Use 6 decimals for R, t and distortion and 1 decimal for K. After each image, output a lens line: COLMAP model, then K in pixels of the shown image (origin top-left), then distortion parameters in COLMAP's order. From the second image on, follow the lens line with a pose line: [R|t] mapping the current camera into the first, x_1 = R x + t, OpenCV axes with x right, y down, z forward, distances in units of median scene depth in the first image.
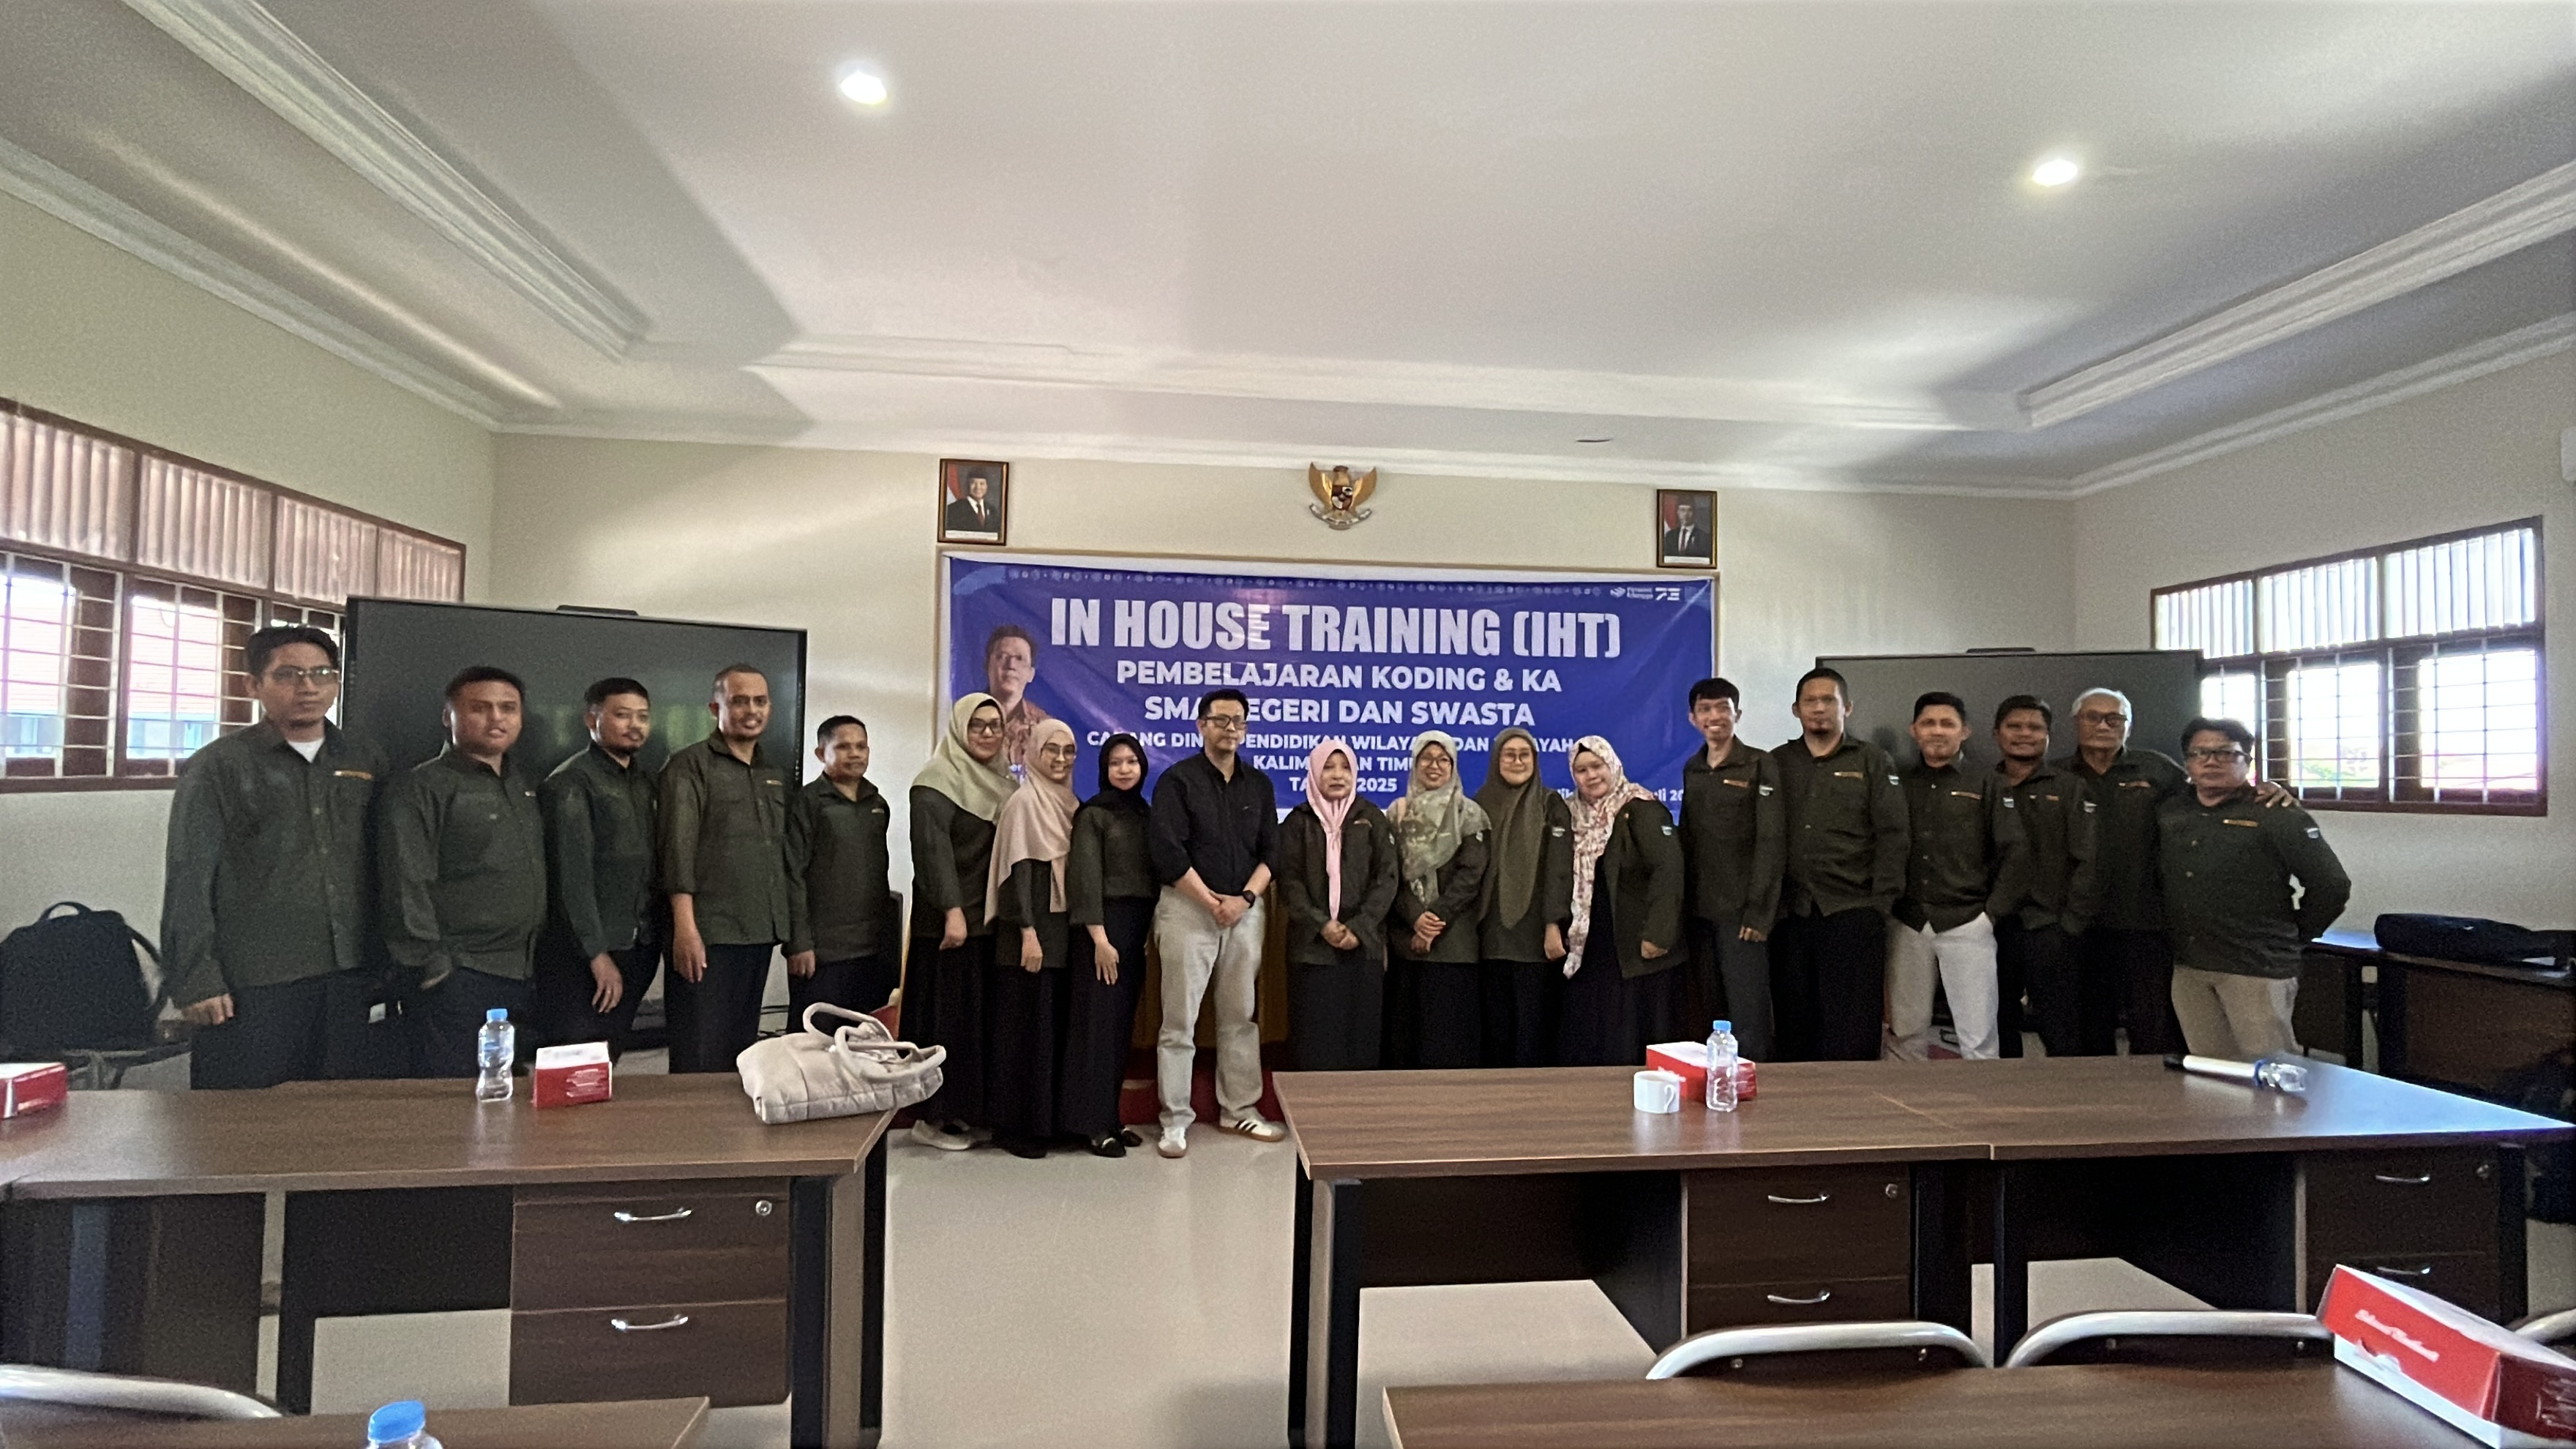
lens RADIAL K [[1207.8, 0, 1302.7], [0, 1207.8, 741.1], [0, 0, 1]] dist [-0.008892, 0.003079]
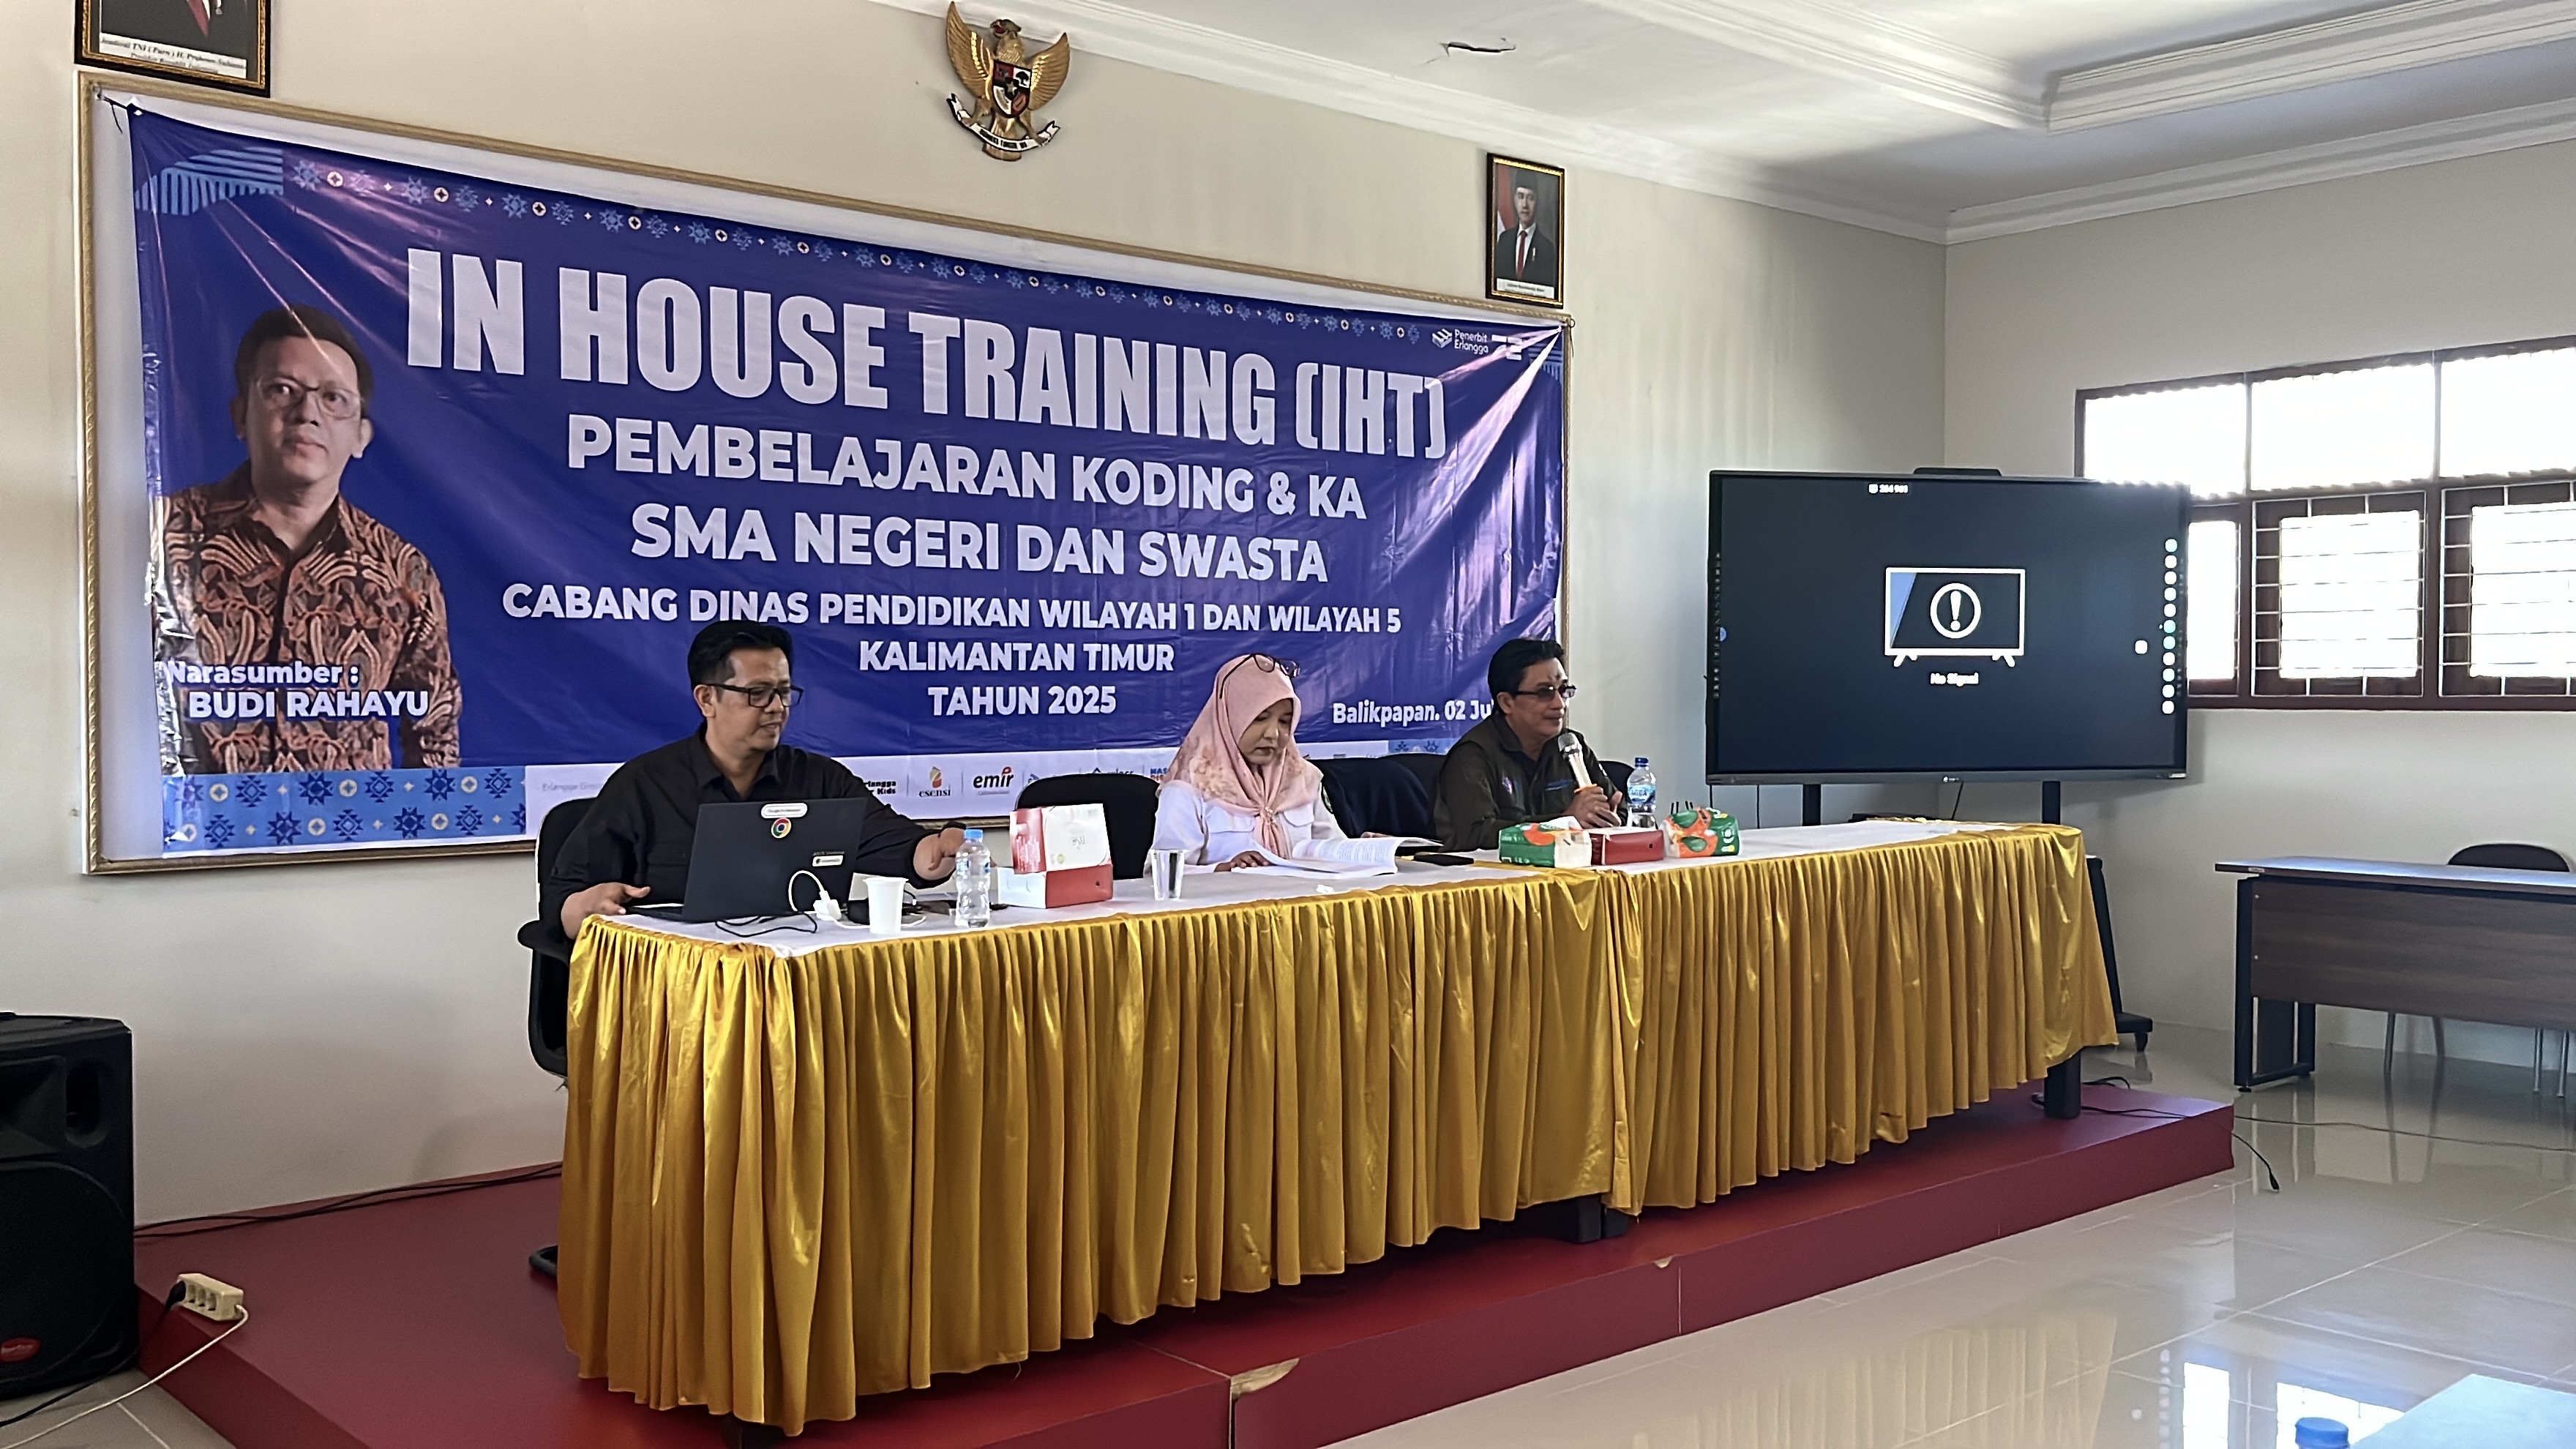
lens RADIAL K [[2243.8, 0, 1304.0], [0, 2243.8, 734.3], [0, 0, 1]] dist [0.069558, -0.124673]
pose [[0.815688, -0.028351, 0.577797, -0.399853], [-0.002645, 0.998605, 0.052733, 0.001609], [-0.578486, -0.044542, 0.814475, 0.215598]]
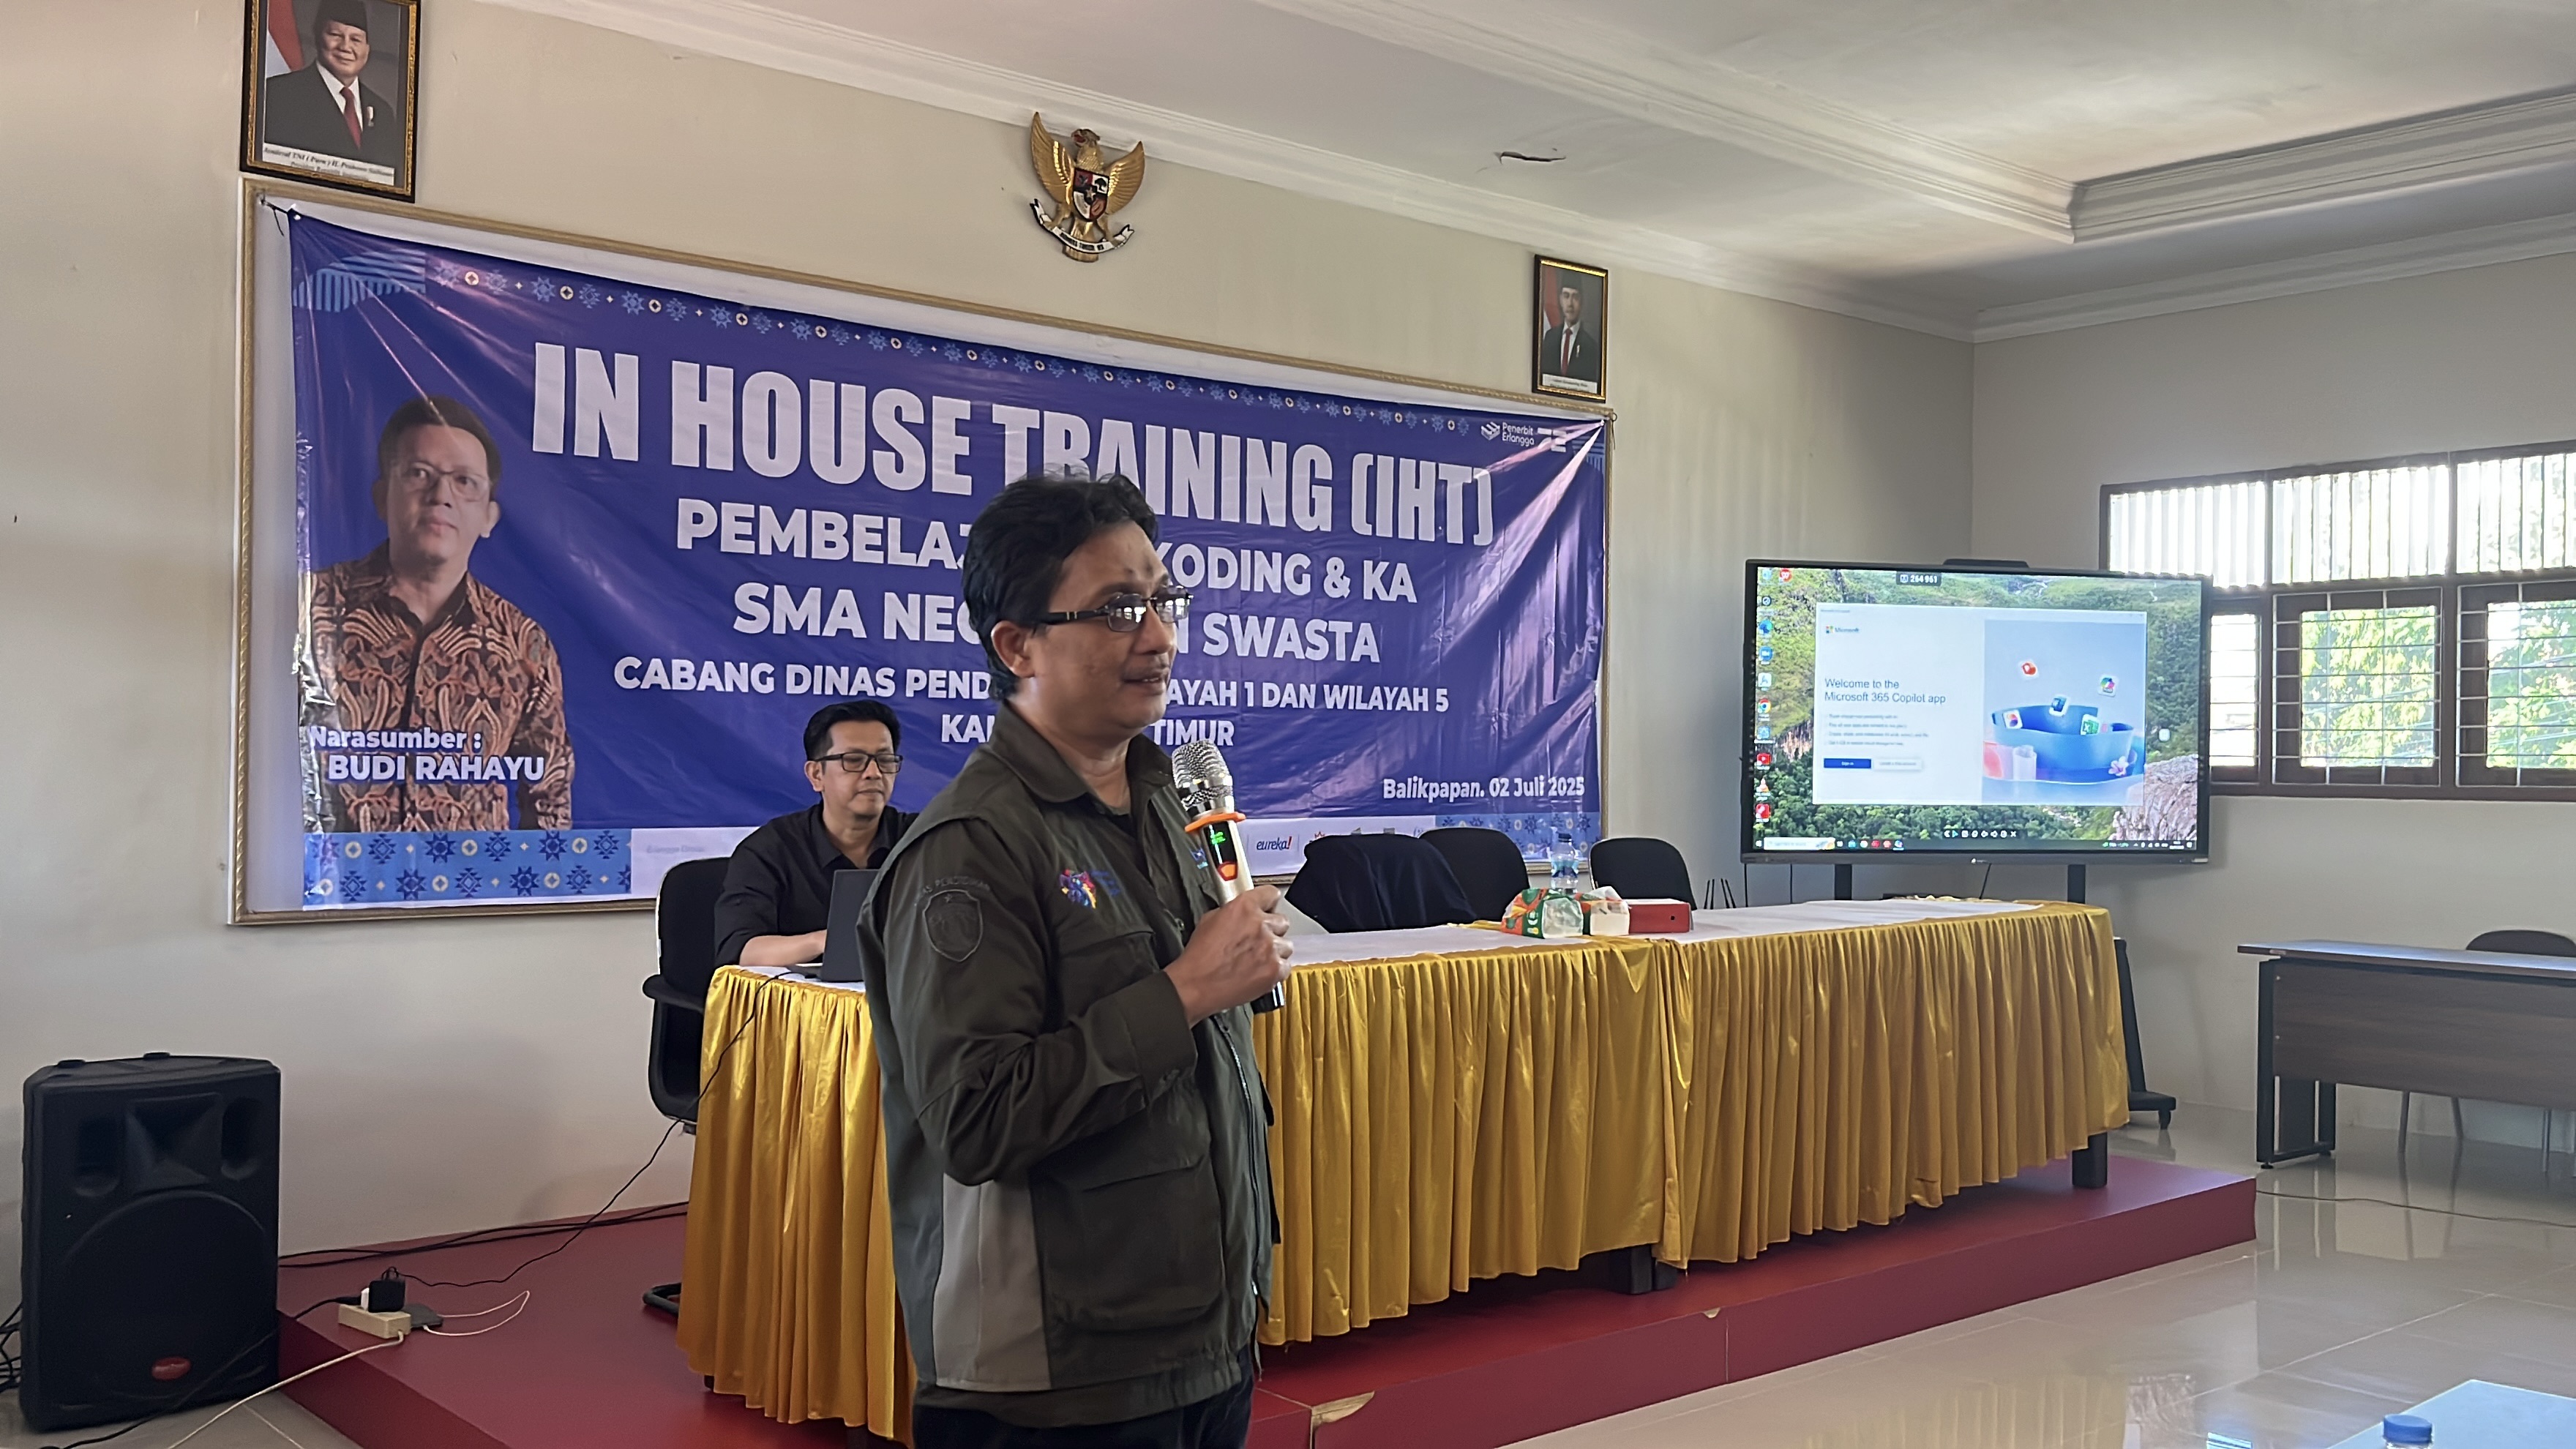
lens RADIAL K [[2243.8, 0, 1286.9], [0, 2243.8, 744.9], [0, 0, 1]] dist [0.069558, -0.124673]
pose [[0.823811, -0.001374, 0.566863, -0.438547], [-0.013857, 0.999649, 0.022562, 0.001758], [-0.566696, -0.026443, 0.823503, 0.191990]]
